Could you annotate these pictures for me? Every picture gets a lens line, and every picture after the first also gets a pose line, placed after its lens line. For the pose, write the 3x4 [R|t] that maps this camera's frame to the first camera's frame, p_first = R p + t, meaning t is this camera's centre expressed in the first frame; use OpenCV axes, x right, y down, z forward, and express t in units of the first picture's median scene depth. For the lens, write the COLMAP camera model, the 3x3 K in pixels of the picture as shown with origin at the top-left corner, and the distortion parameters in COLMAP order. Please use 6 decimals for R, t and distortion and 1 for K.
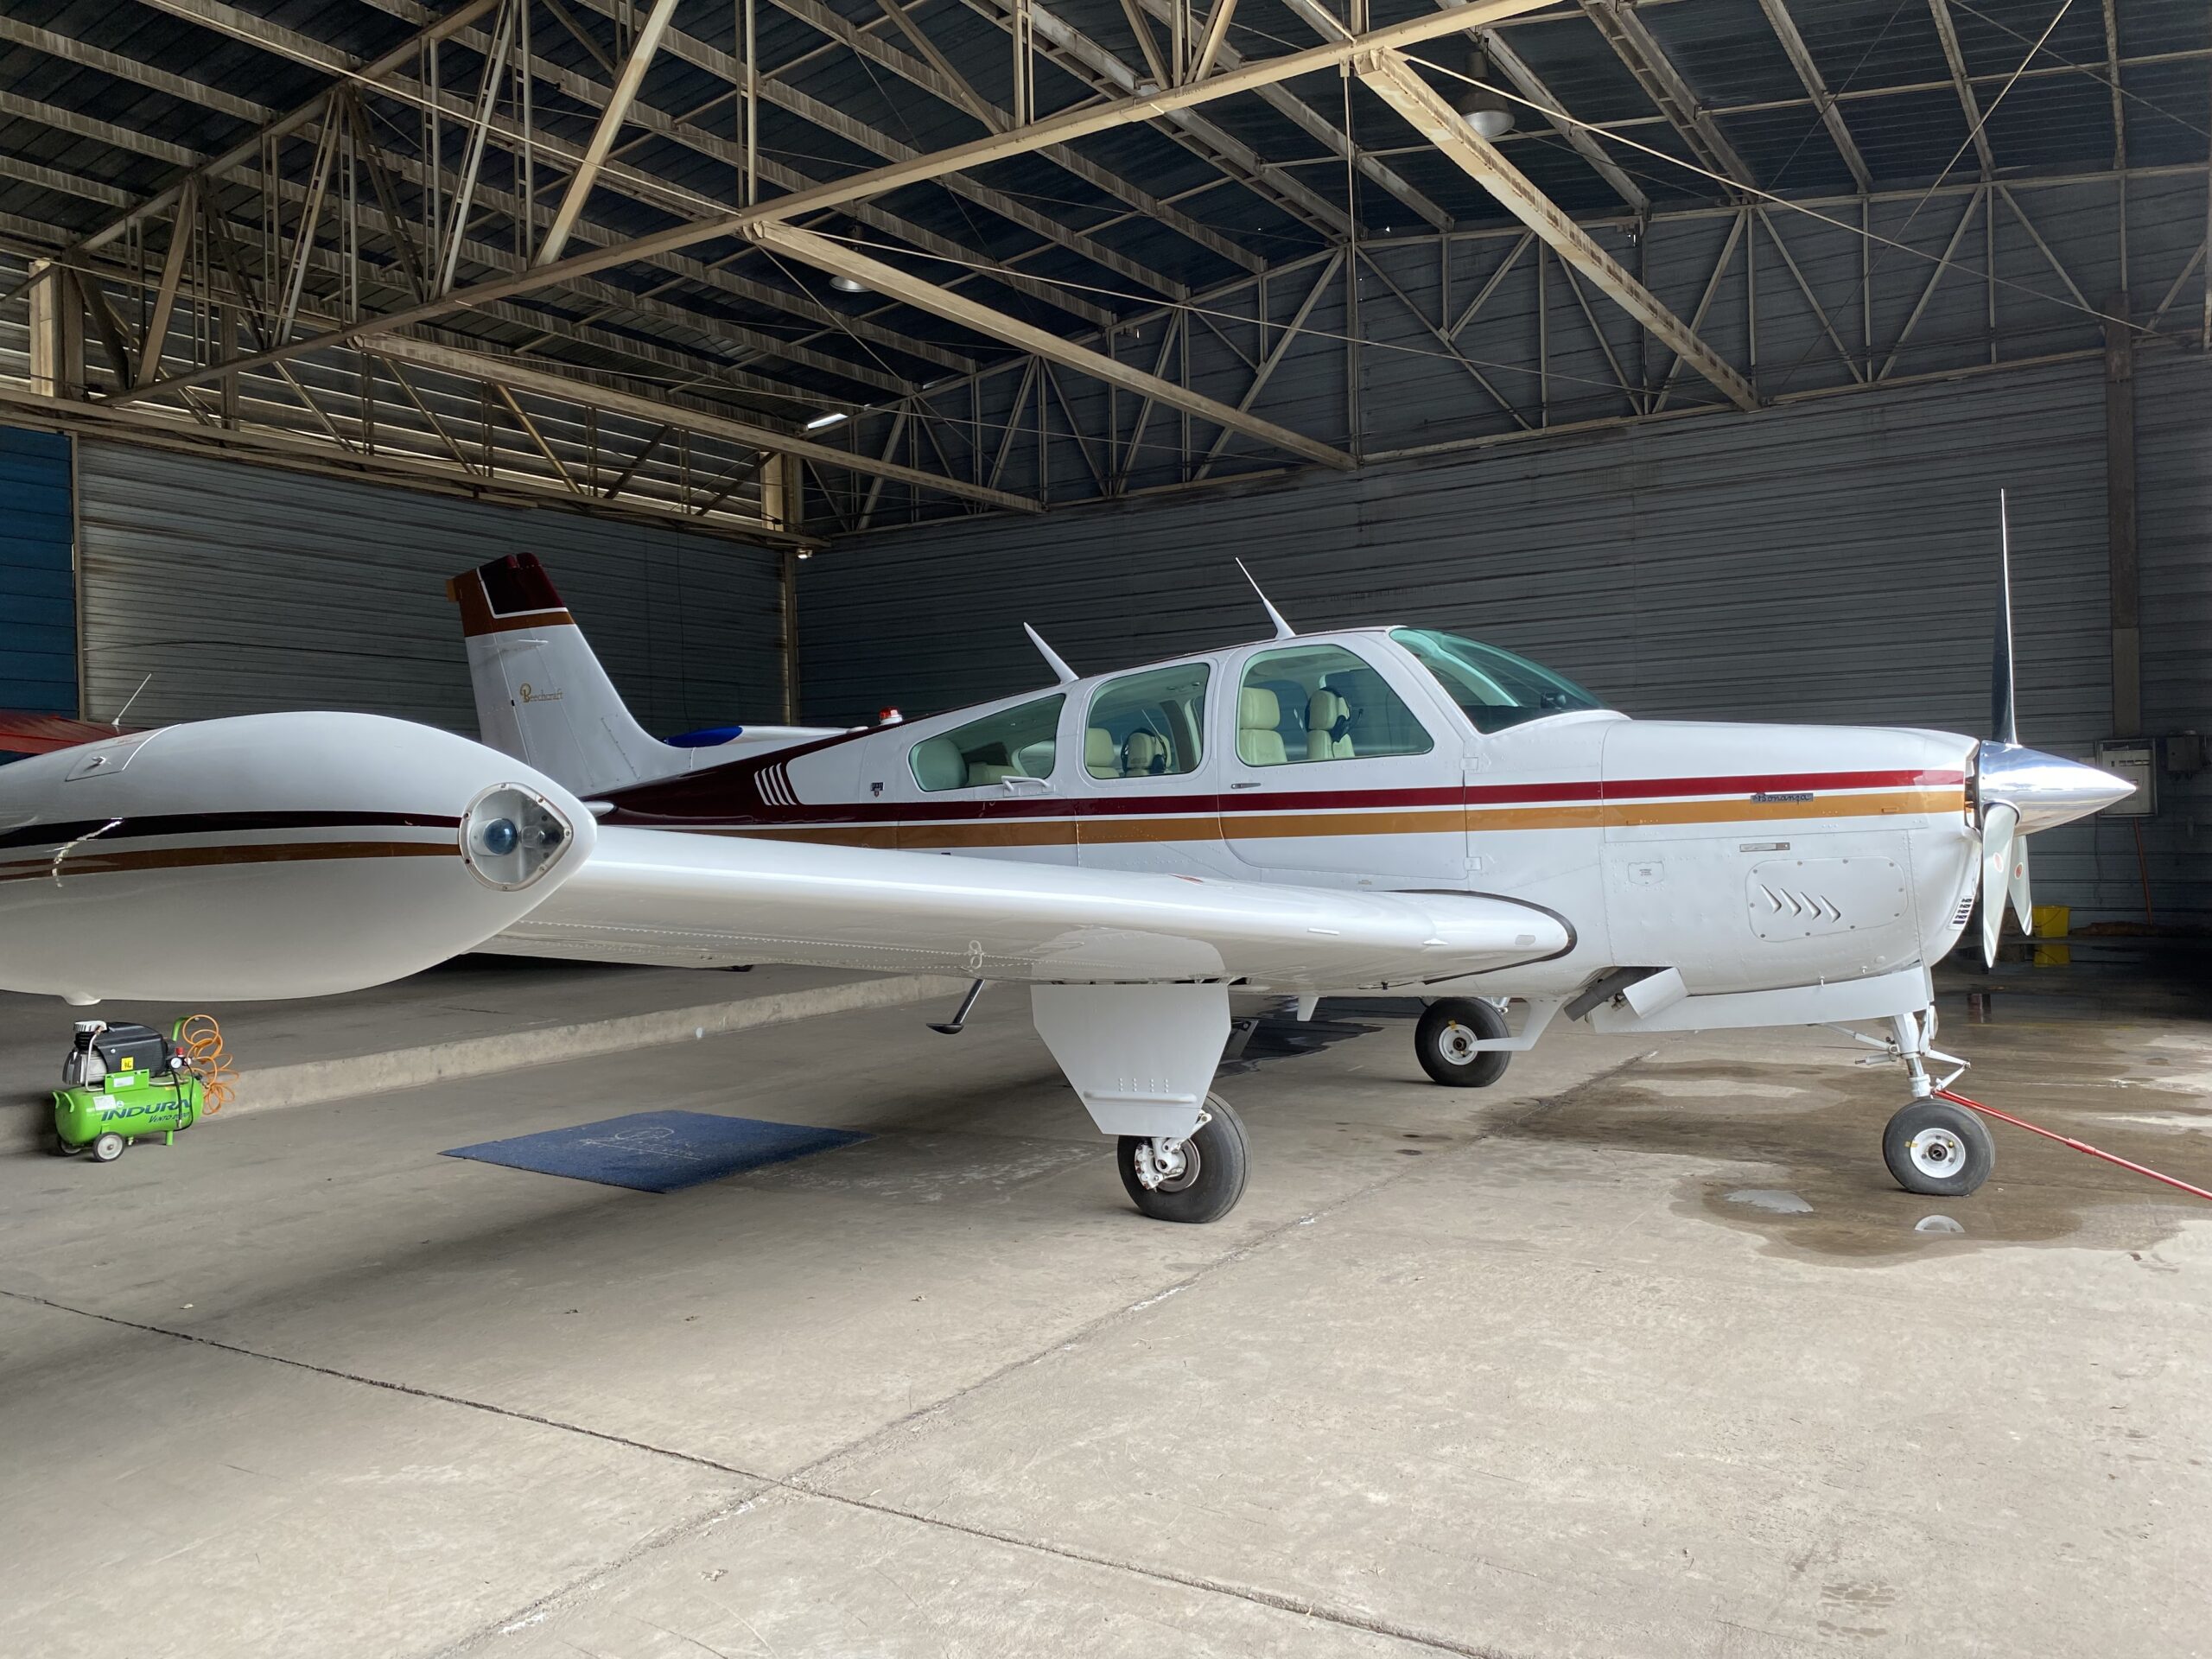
lens RADIAL K [[1693.5, 0, 1122.3], [0, 1693.5, 821.0], [0, 0, 1]] dist [0.013974, -0.002354]
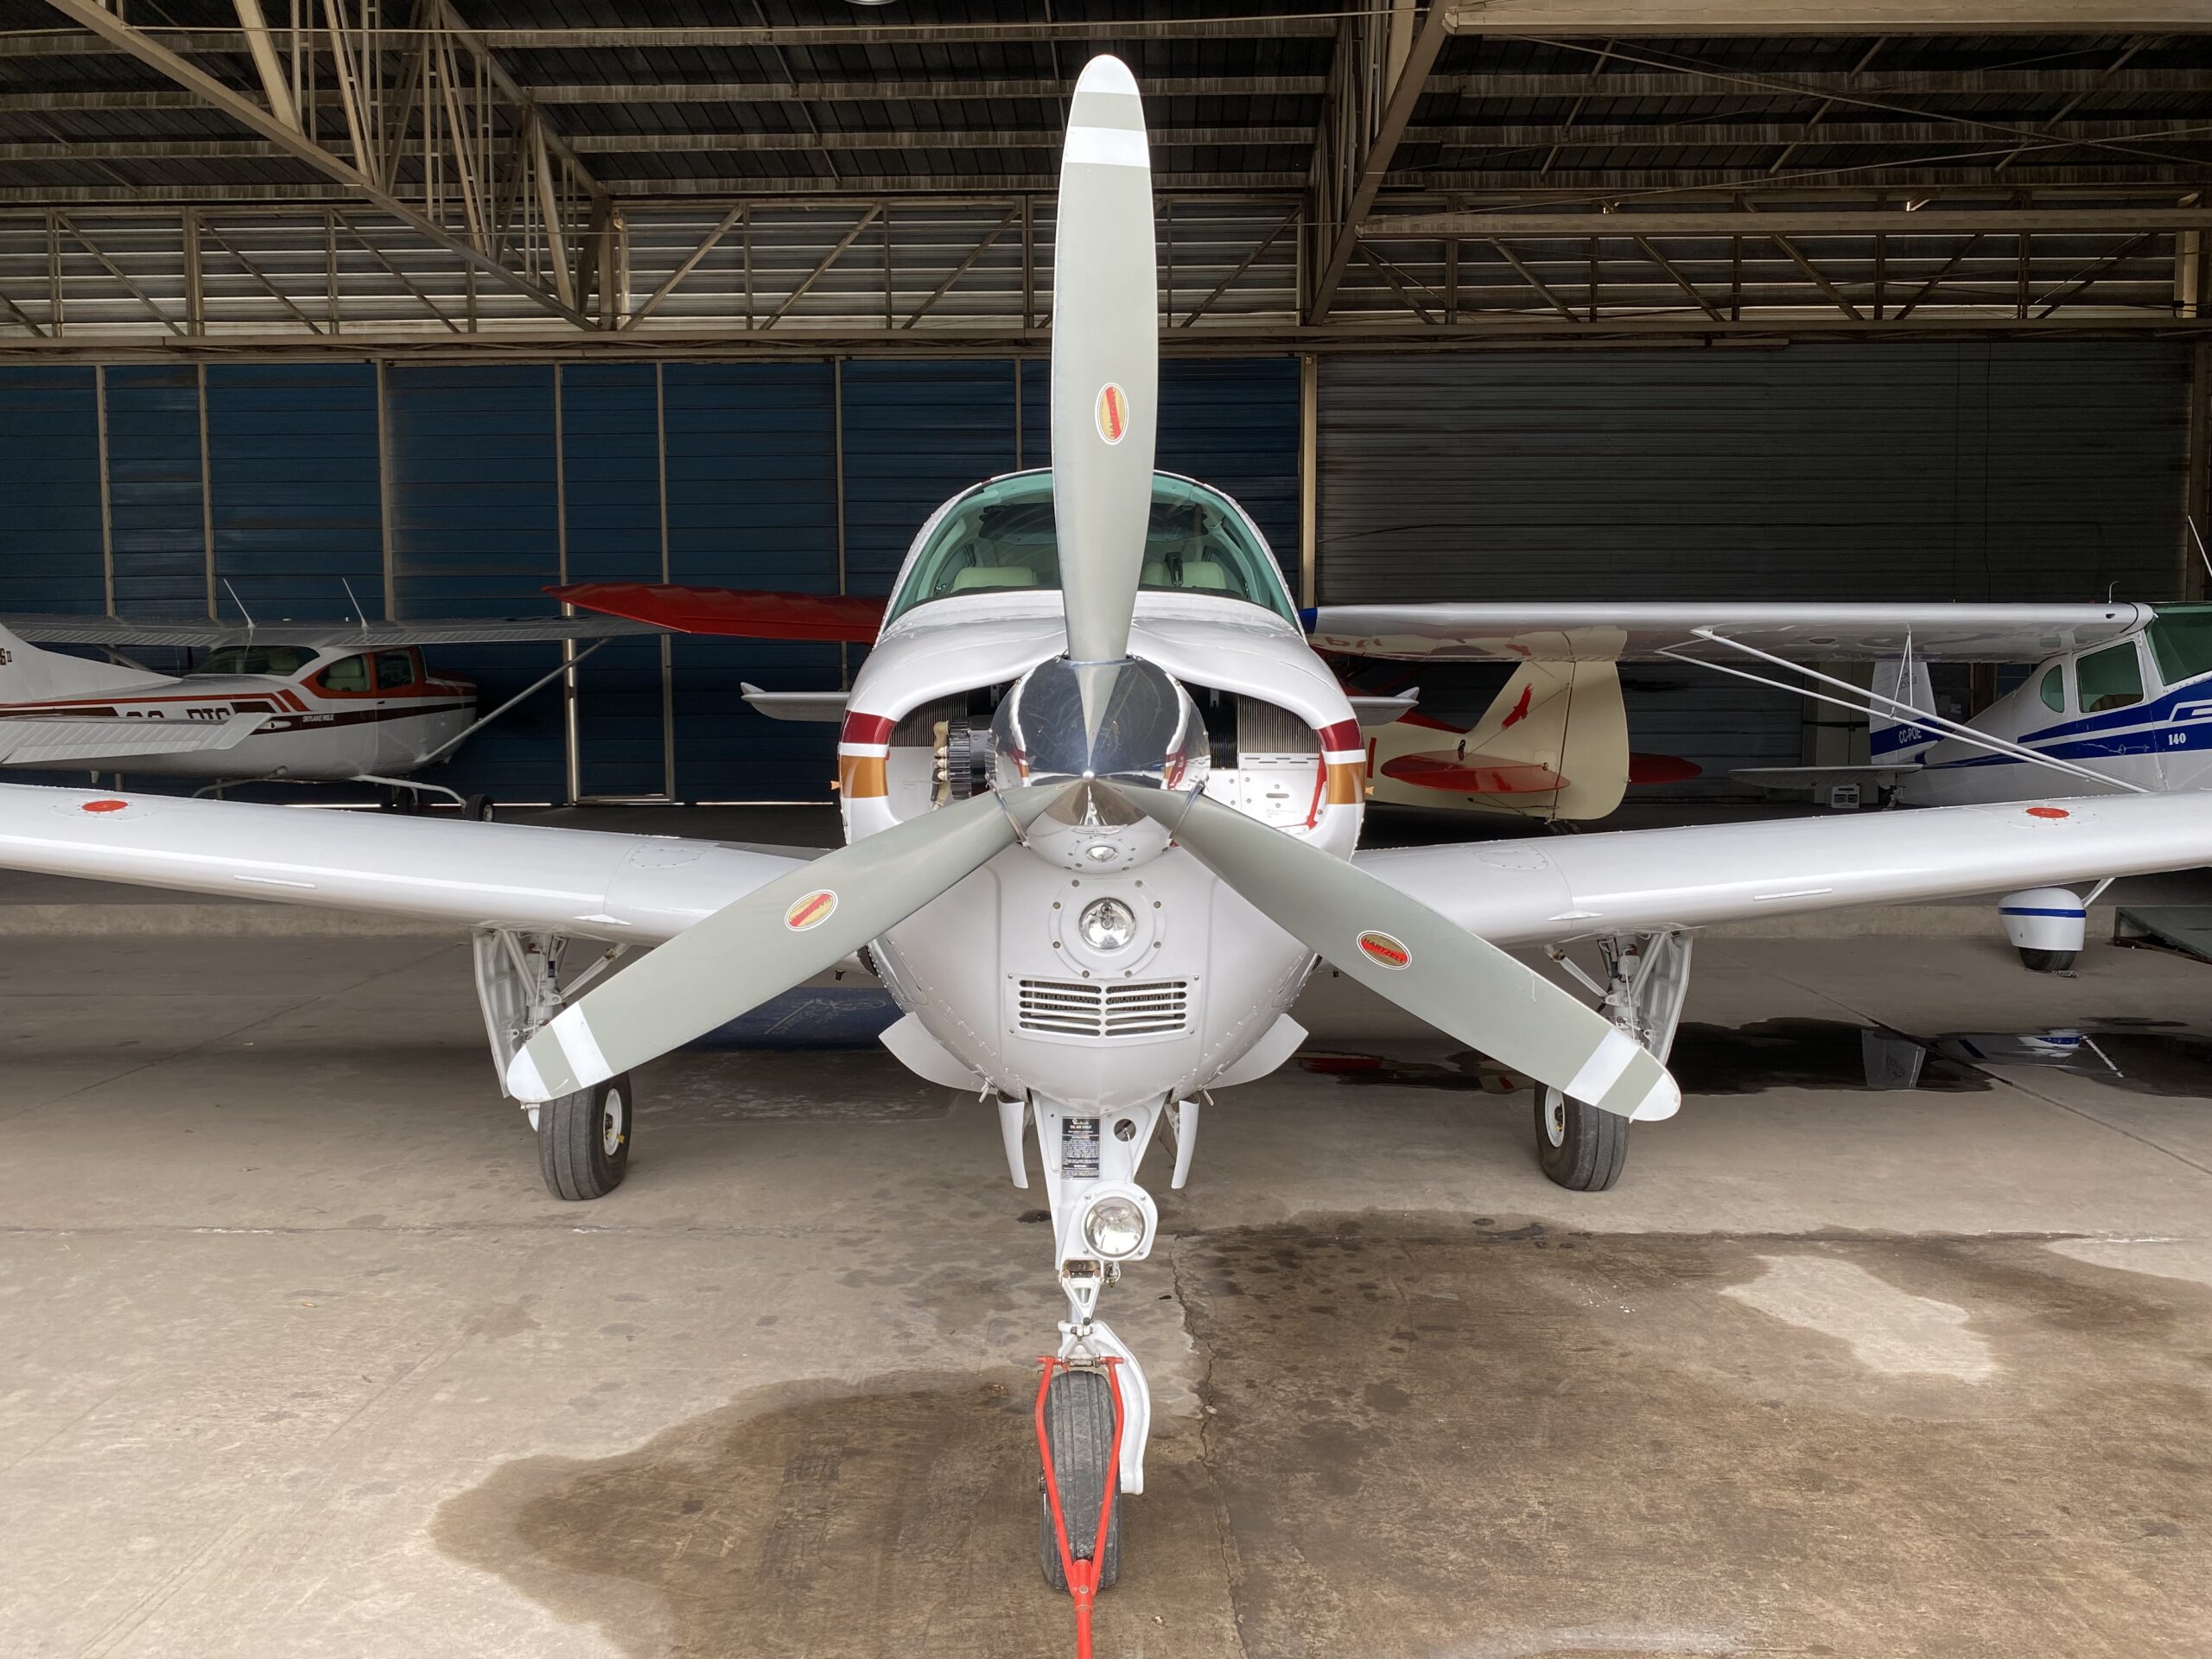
lens RADIAL K [[1693.5, 0, 1122.3], [0, 1693.5, 821.0], [0, 0, 1]] dist [0.013974, -0.002354]
pose [[0.508334, 0.088062, -0.856646, 0.761448], [-0.013196, 0.995437, 0.094500, -0.038938], [0.861059, -0.036733, 0.507177, 0.651055]]
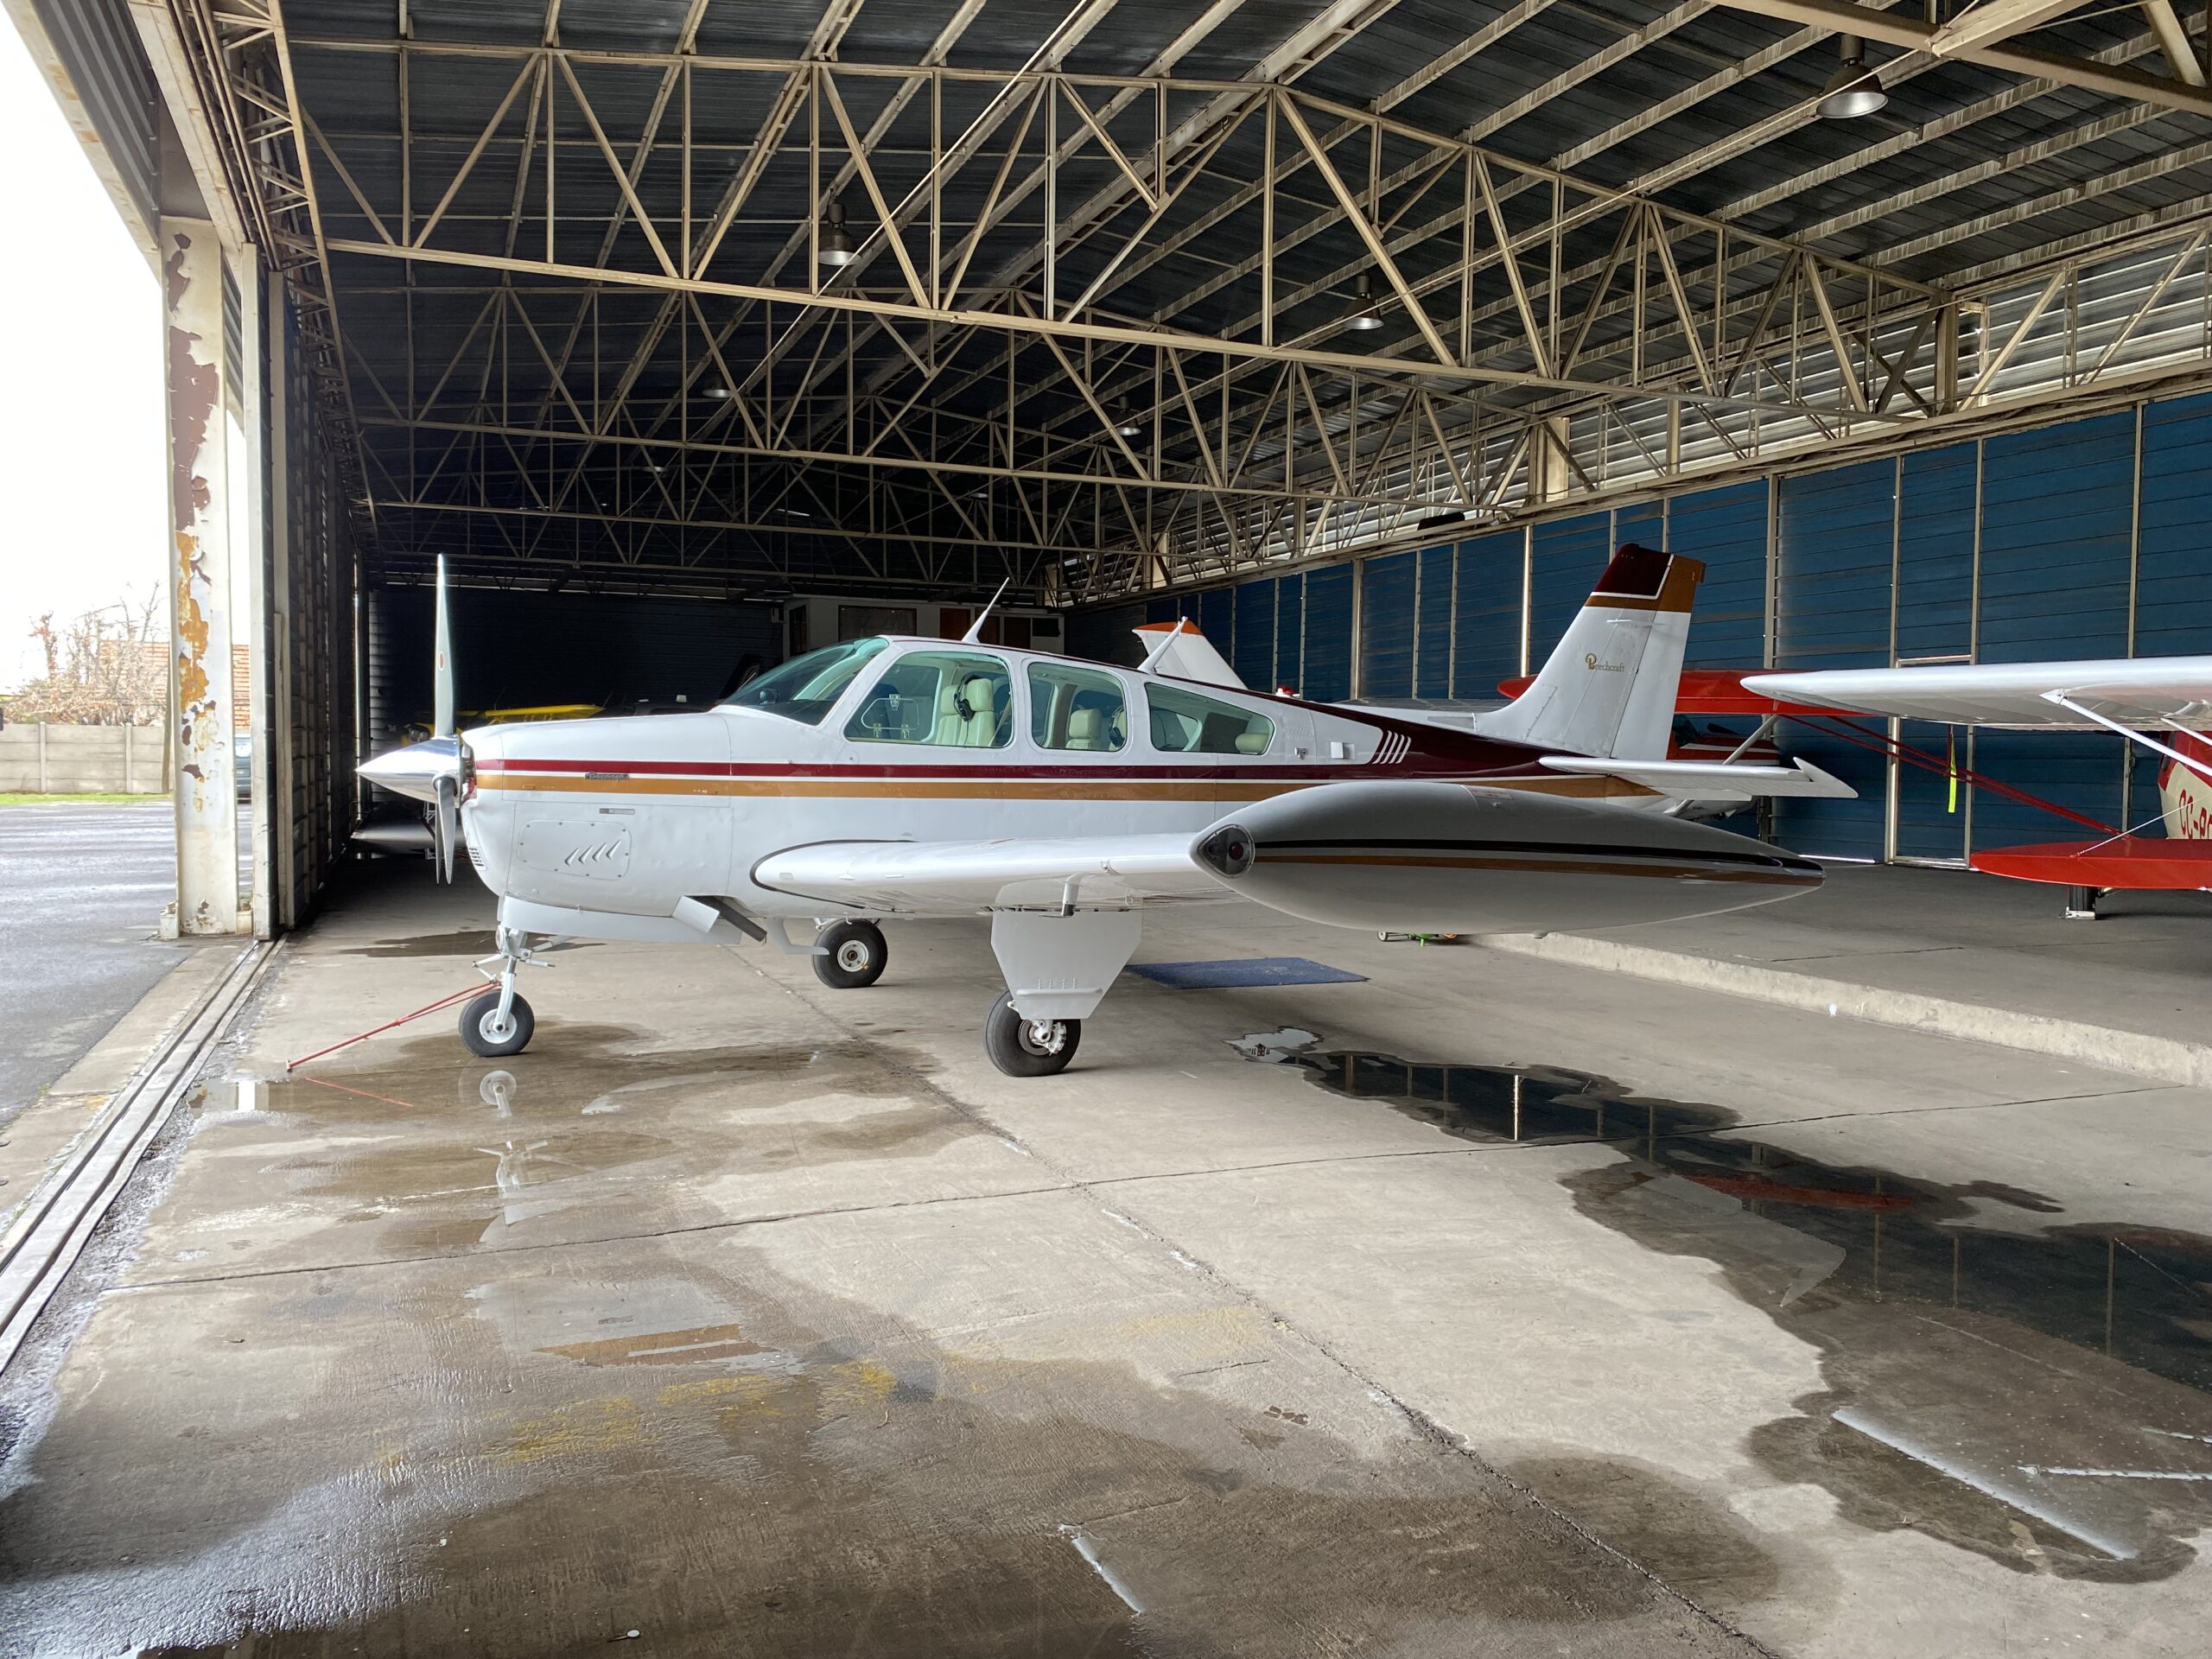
lens RADIAL K [[1693.5, 0, 1122.3], [0, 1693.5, 821.0], [0, 0, 1]] dist [0.013974, -0.002354]
pose [[-0.580595, 0.053403, -0.812439, 1.086569], [-0.000807, 0.997808, 0.066163, -0.058824], [0.814192, 0.039070, -0.579280, 1.819604]]
